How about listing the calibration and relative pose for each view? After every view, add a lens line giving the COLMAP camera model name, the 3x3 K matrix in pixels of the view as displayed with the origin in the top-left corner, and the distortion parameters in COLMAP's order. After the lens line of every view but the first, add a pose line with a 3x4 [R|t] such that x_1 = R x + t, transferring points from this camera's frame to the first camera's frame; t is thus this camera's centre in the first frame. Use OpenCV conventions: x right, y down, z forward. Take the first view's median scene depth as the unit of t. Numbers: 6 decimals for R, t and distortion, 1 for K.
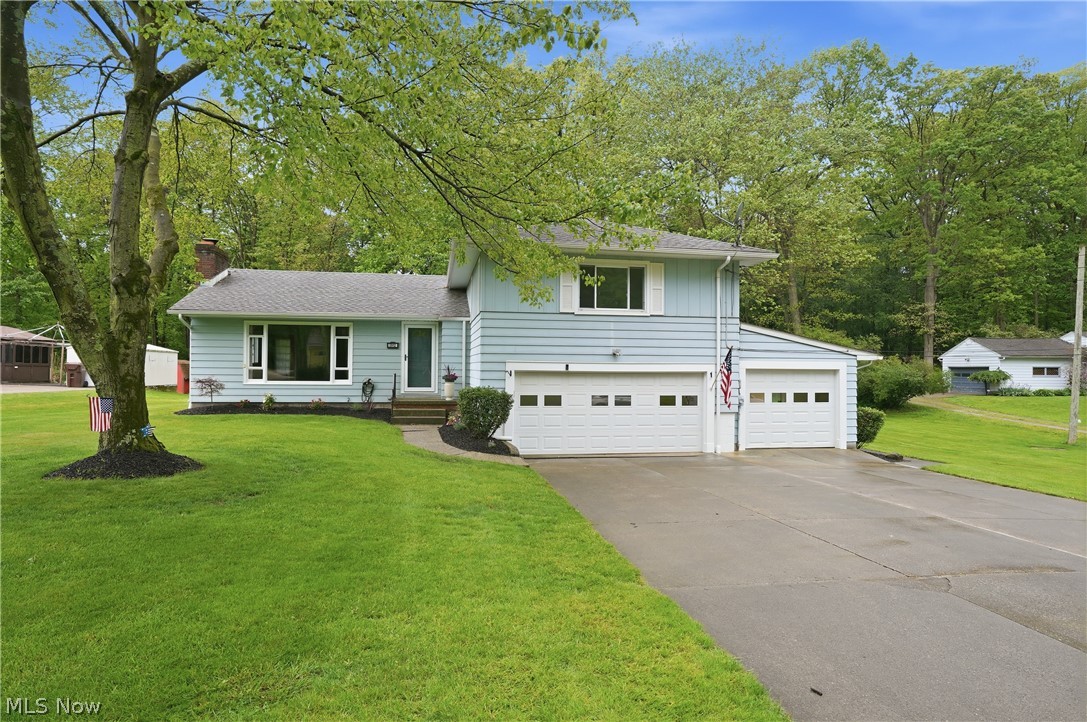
lens RADIAL K [[616.6, 0, 542.6], [0, 616.6, 364.3], [0, 0, 1]] dist [-0.047648, 0.037352]
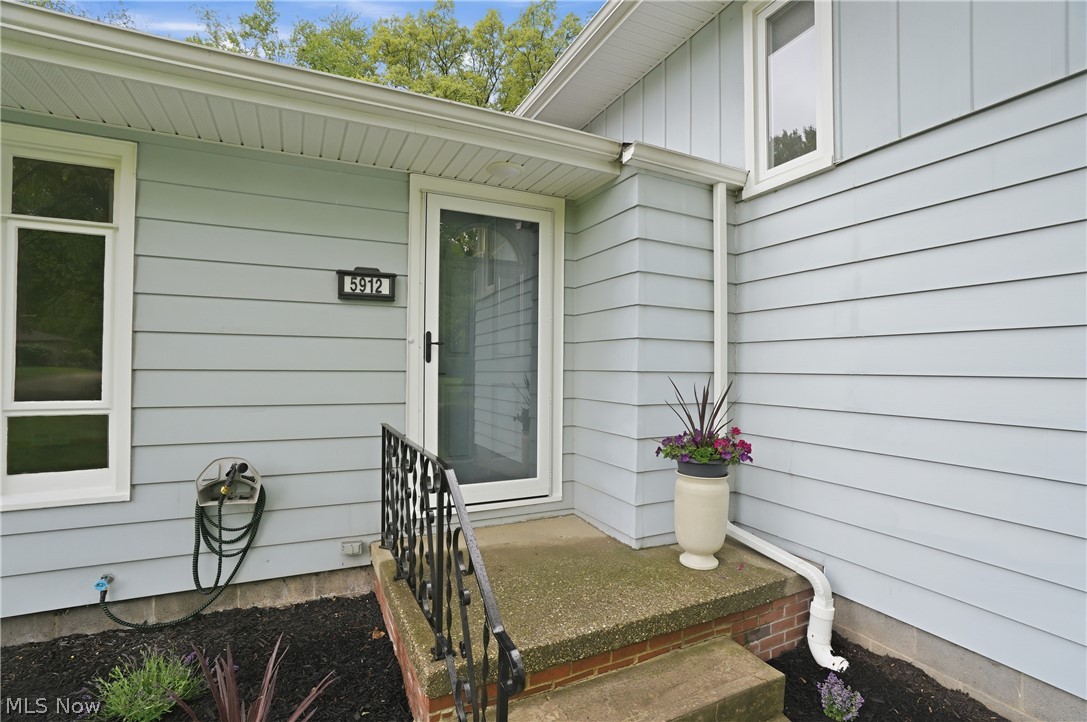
lens RADIAL K [[502.6, 0, 540.4], [0, 502.6, 365.2], [0, 0, 1]] dist [-0.070454, 0.027842]
pose [[0.960273, 0.000974, 0.279060, -0.253938], [-0.002724, 0.999979, 0.005885, -0.006122], [-0.279048, -0.006412, 0.960256, 0.897250]]
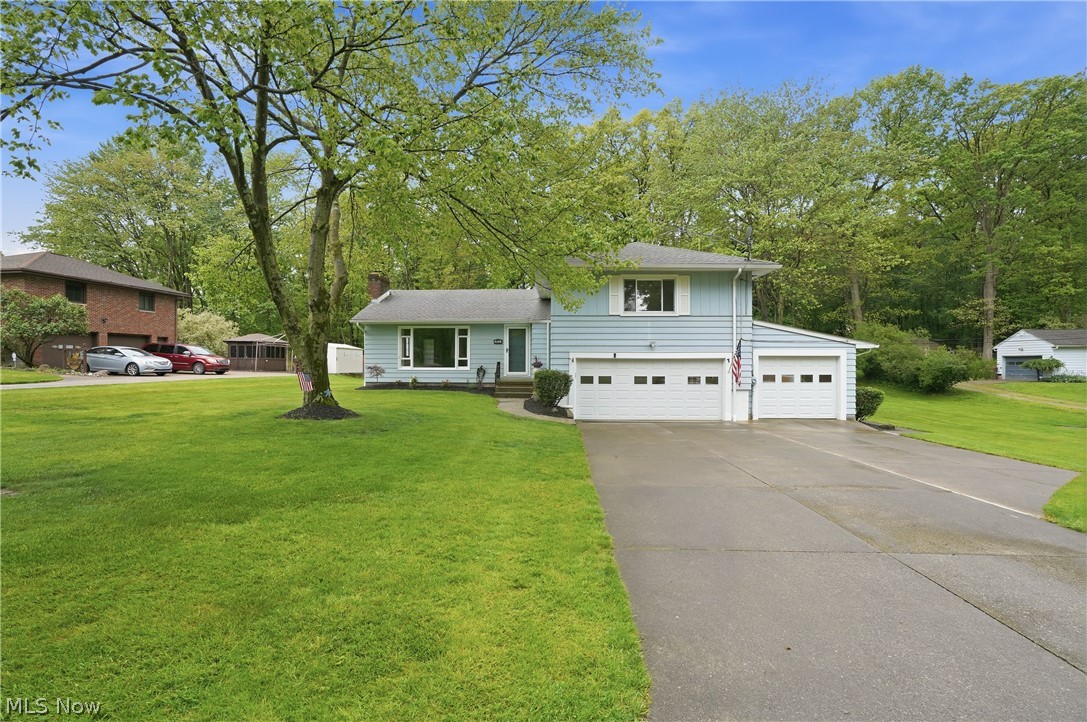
lens RADIAL K [[502.6, 0, 540.4], [0, 502.6, 365.2], [0, 0, 1]] dist [-0.070454, 0.027842]
pose [[0.977887, -0.004761, -0.209079, 0.094314], [0.007668, 0.999885, 0.013096, 0.008977], [0.208992, -0.014409, 0.977811, -0.096184]]
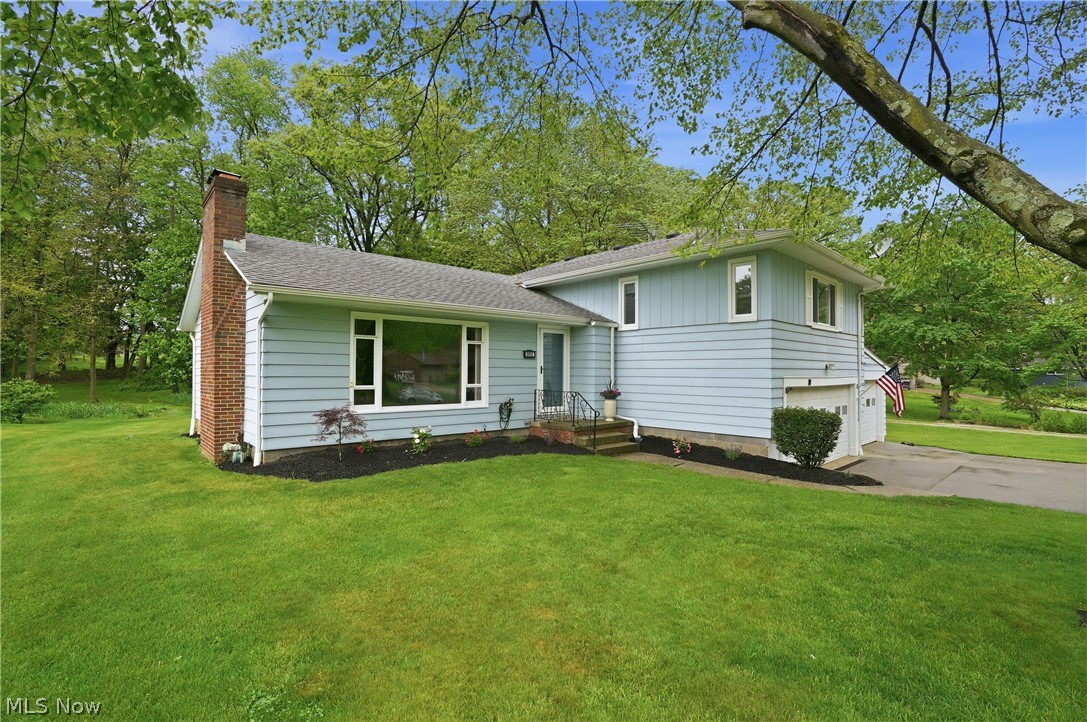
lens RADIAL K [[502.6, 0, 540.4], [0, 502.6, 365.2], [0, 0, 1]] dist [-0.070454, 0.027842]
pose [[0.847115, 0.002861, 0.531402, -0.617905], [-0.002553, 0.999996, -0.001313, -0.017334], [-0.531404, -0.000244, 0.847118, 0.490166]]
